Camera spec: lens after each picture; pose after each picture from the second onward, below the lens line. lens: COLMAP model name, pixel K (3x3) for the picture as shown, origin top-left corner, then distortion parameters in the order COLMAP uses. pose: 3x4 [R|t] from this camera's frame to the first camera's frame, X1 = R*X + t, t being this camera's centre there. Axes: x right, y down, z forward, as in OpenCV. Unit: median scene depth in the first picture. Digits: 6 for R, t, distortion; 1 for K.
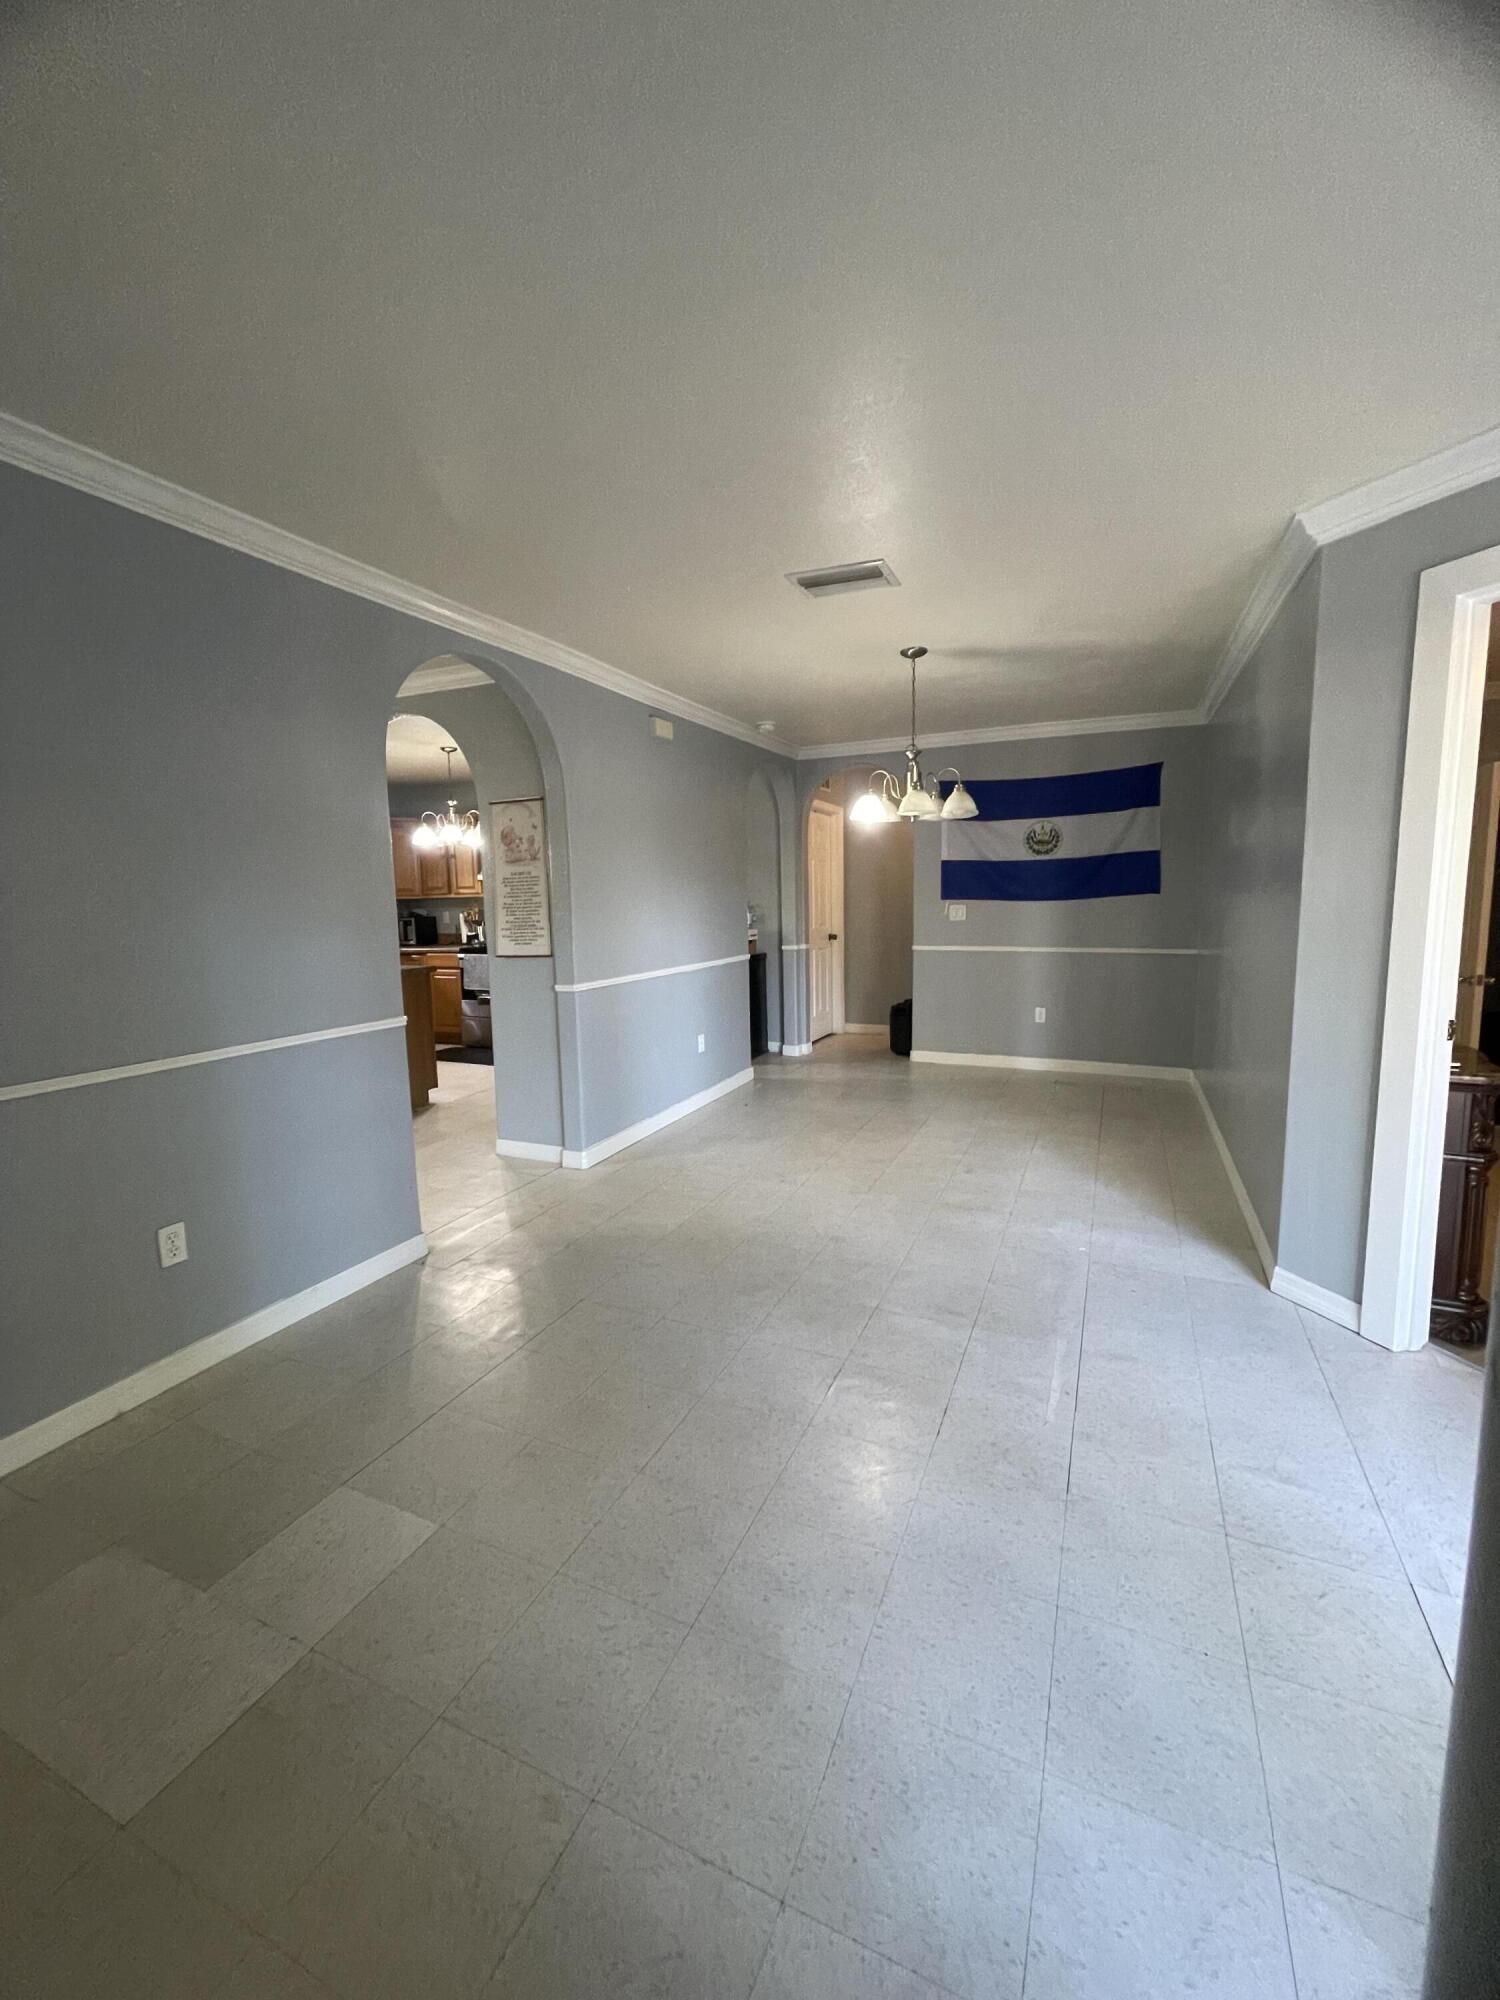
lens RADIAL K [[807.0, 0, 754.5], [0, 807.0, 1001.8], [0, 0, 1]] dist [-0.005091, -0.000064]
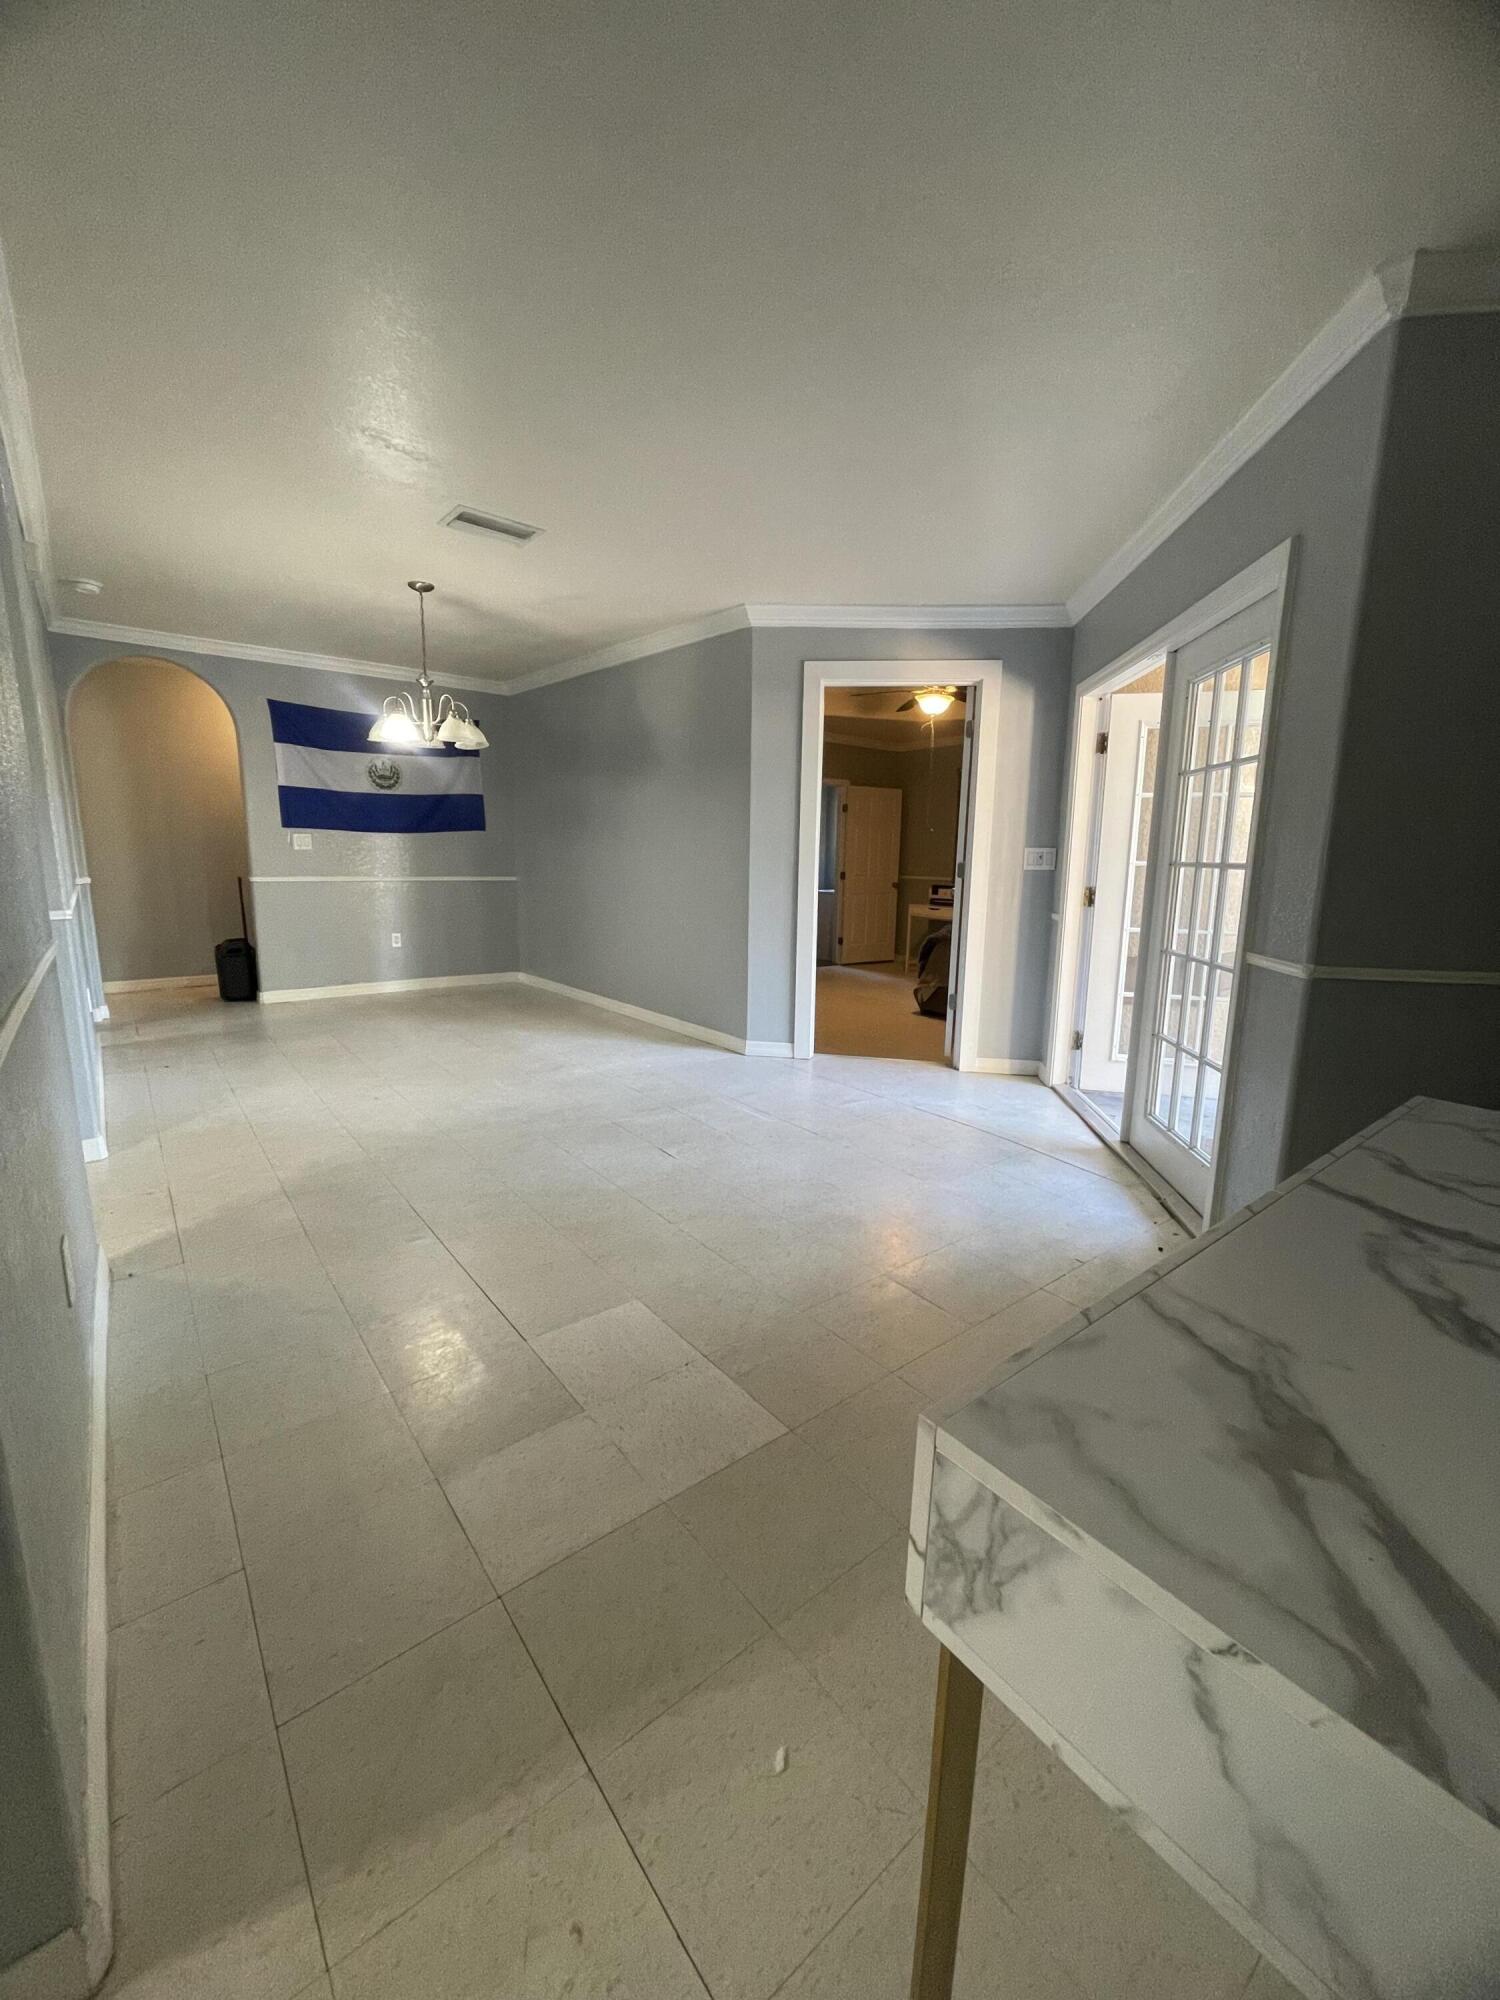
lens RADIAL K [[807.0, 0, 762.9], [0, 807.0, 997.6], [0, 0, 1]] dist [-0.005091, -0.000064]
pose [[0.455988, -0.133485, 0.879918, -0.389474], [0.091680, 0.990474, 0.102746, 0.027284], [-0.885251, 0.033820, 0.463882, 0.070780]]
